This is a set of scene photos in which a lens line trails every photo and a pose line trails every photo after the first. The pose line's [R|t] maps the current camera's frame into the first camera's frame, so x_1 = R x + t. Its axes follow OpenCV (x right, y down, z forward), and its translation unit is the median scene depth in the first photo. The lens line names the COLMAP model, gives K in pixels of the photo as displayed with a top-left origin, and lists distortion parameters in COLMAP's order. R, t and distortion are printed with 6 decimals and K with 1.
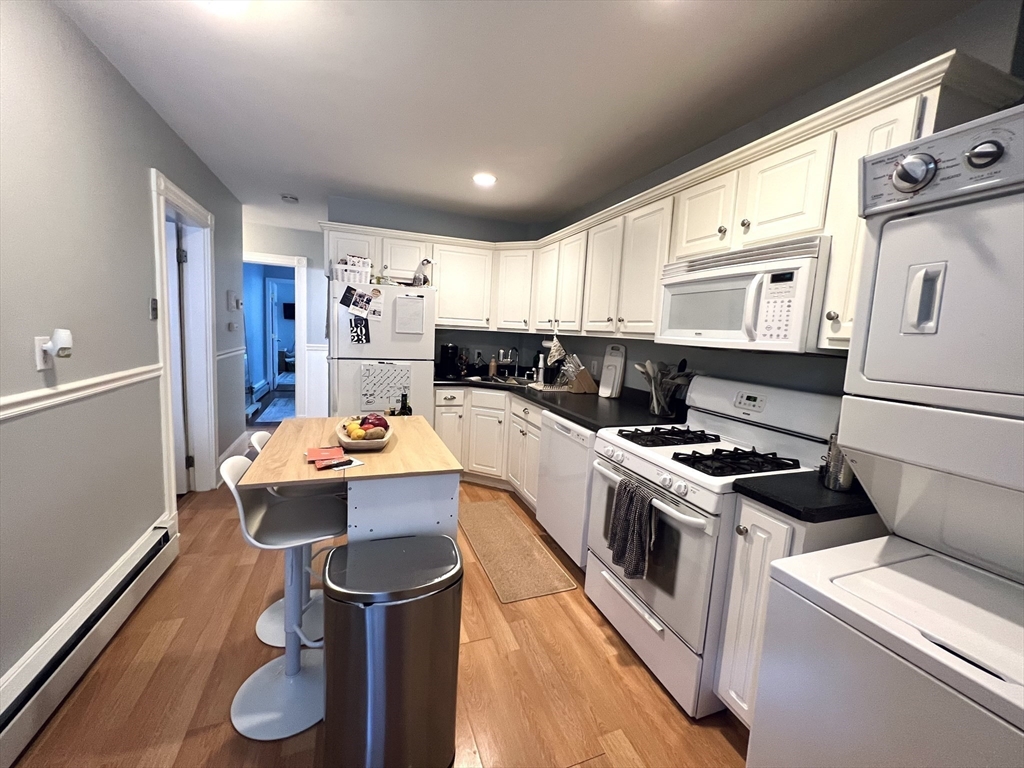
lens RADIAL K [[412.0, 0, 507.7], [0, 412.0, 383.0], [0, 0, 1]] dist [-0.001362, 0.000282]
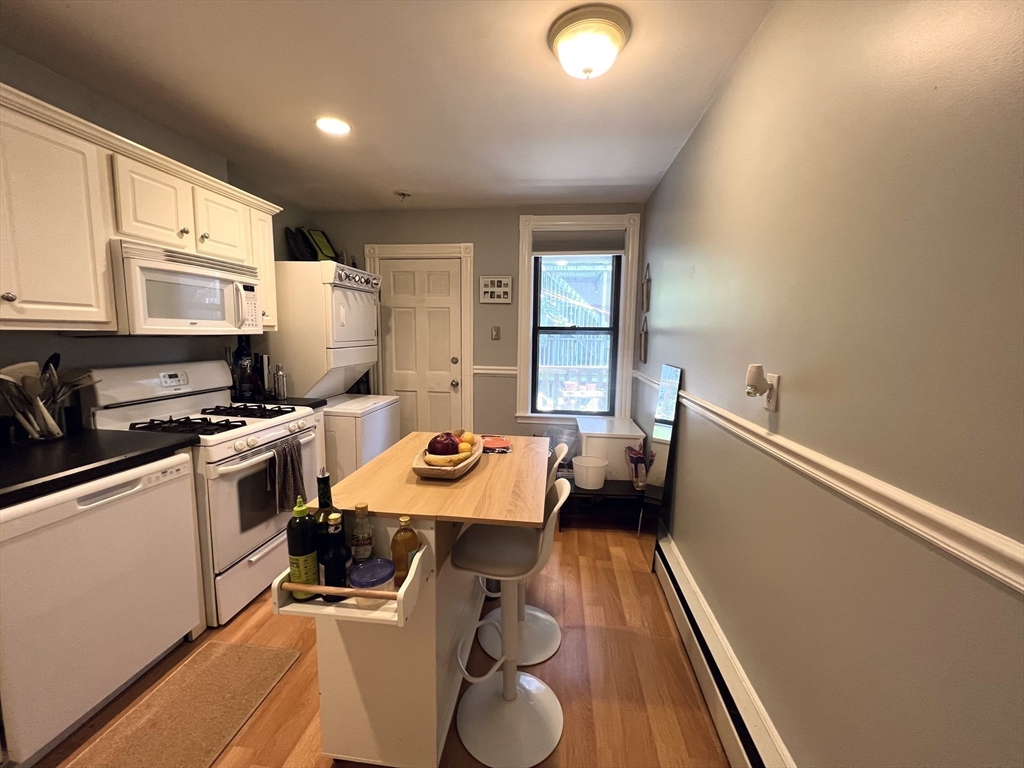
lens RADIAL K [[412.0, 0, 507.7], [0, 412.0, 383.0], [0, 0, 1]] dist [-0.001362, 0.000282]
pose [[-0.884544, -0.121748, 0.450287, -0.882165], [-0.003614, 0.967097, 0.254384, -0.276097], [-0.466442, 0.223387, -0.855880, 1.761495]]
